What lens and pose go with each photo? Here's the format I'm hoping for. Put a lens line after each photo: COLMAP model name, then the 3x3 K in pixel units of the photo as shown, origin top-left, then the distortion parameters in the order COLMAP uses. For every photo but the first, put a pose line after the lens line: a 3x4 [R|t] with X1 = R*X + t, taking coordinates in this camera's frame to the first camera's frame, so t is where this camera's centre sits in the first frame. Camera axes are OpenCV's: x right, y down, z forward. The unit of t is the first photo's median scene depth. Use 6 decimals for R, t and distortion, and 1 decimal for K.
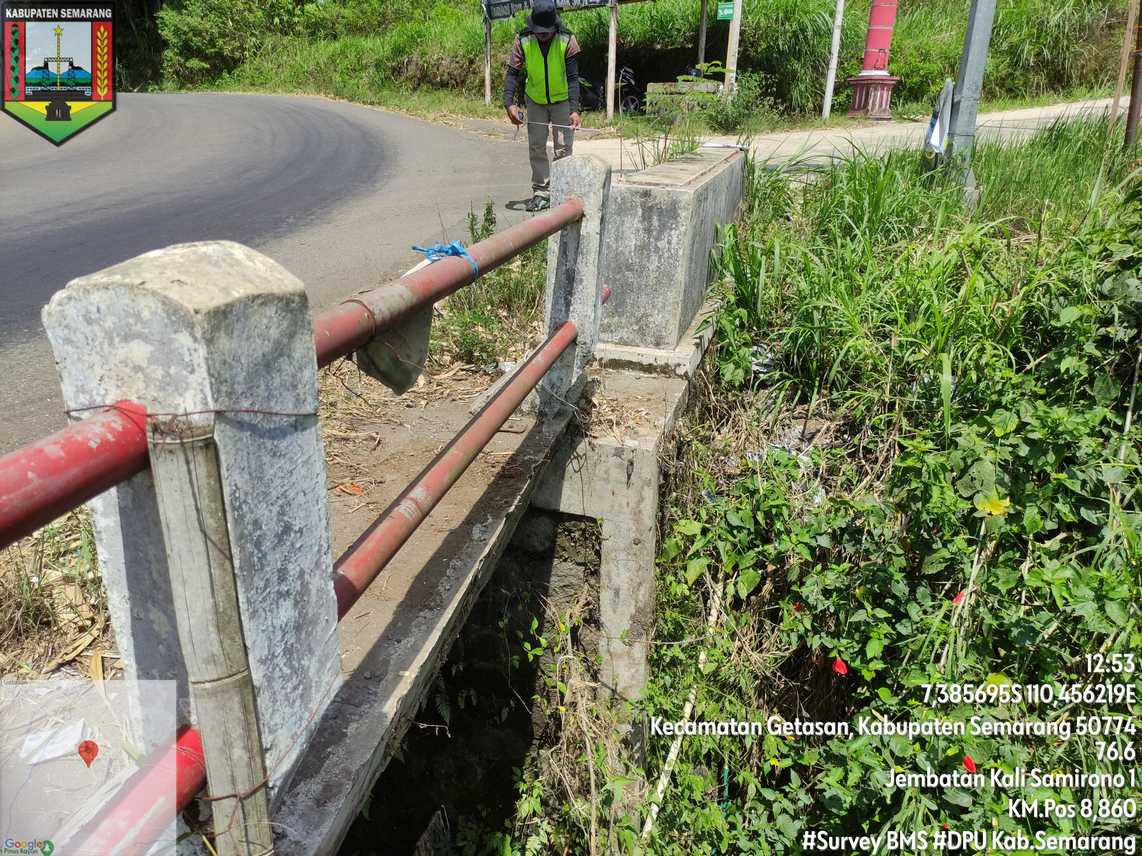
lens RADIAL K [[841.1, 0, 575.3], [0, 841.1, 421.9], [0, 0, 1]] dist [0.039602, -0.044561]
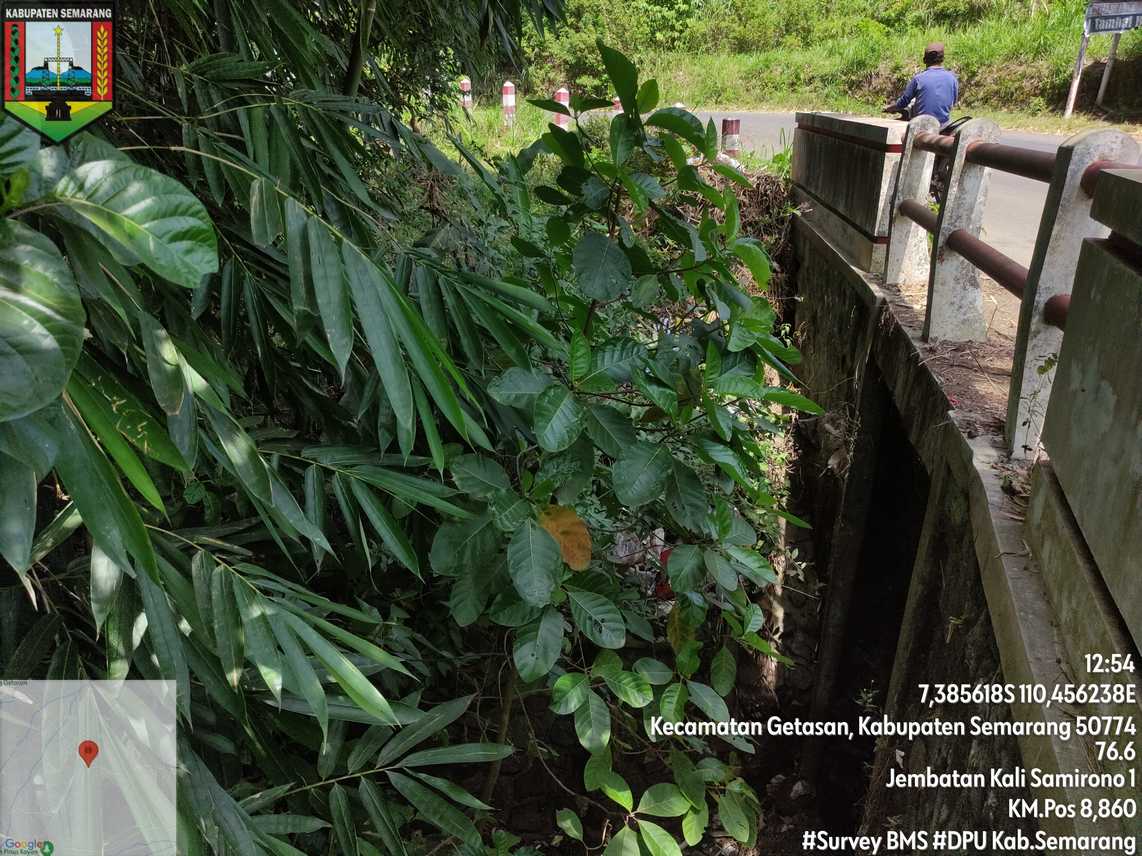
lens RADIAL K [[841.1, 0, 575.3], [0, 841.1, 421.9], [0, 0, 1]] dist [0.039602, -0.044561]
pose [[0.999456, 0.000030, -0.032981, -0.546837], [-0.000227, 0.999982, -0.005981, -0.014735], [0.032980, 0.005985, 0.999438, 0.000024]]
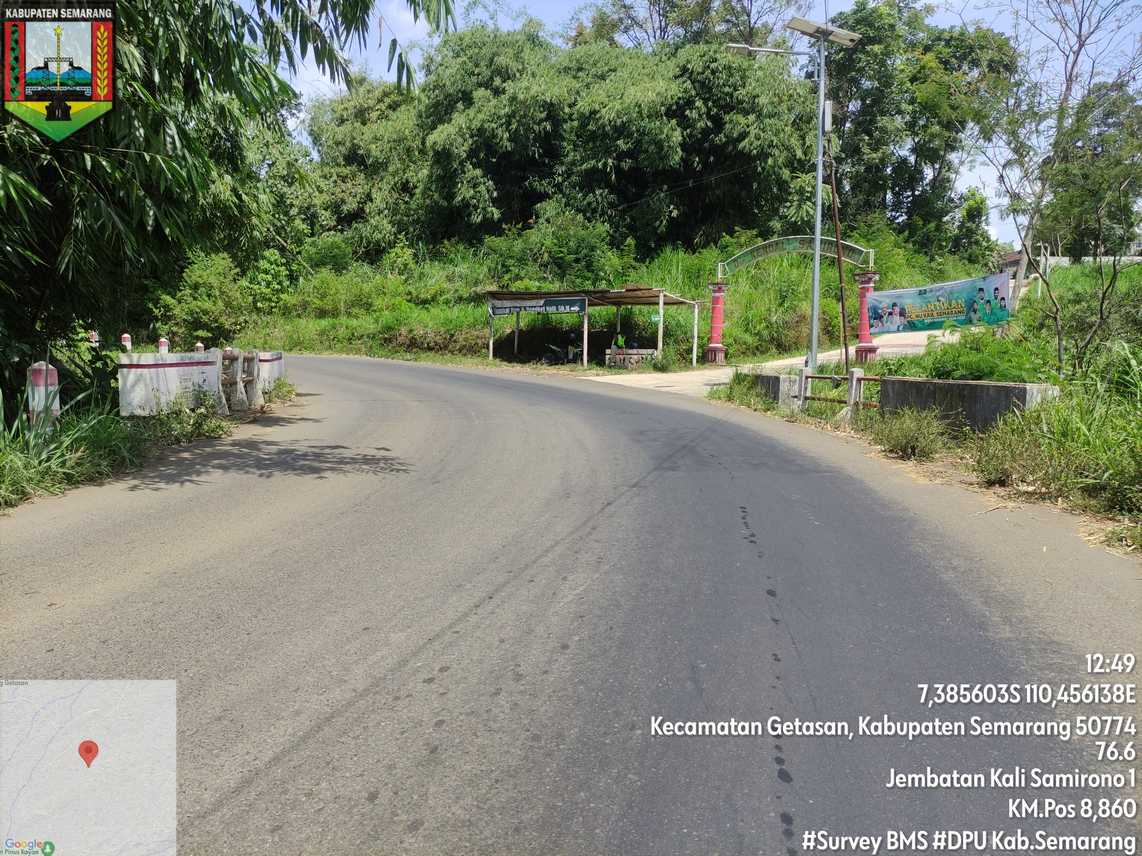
lens RADIAL K [[832.1, 0, 565.6], [0, 832.1, 431.5], [0, 0, 1]] dist [0.057073, -0.066566]
pose [[0.944325, -0.034619, 0.327187, -0.438763], [0.121344, 0.960990, -0.248543, 0.168346], [-0.305819, 0.274408, 0.911688, -0.456647]]
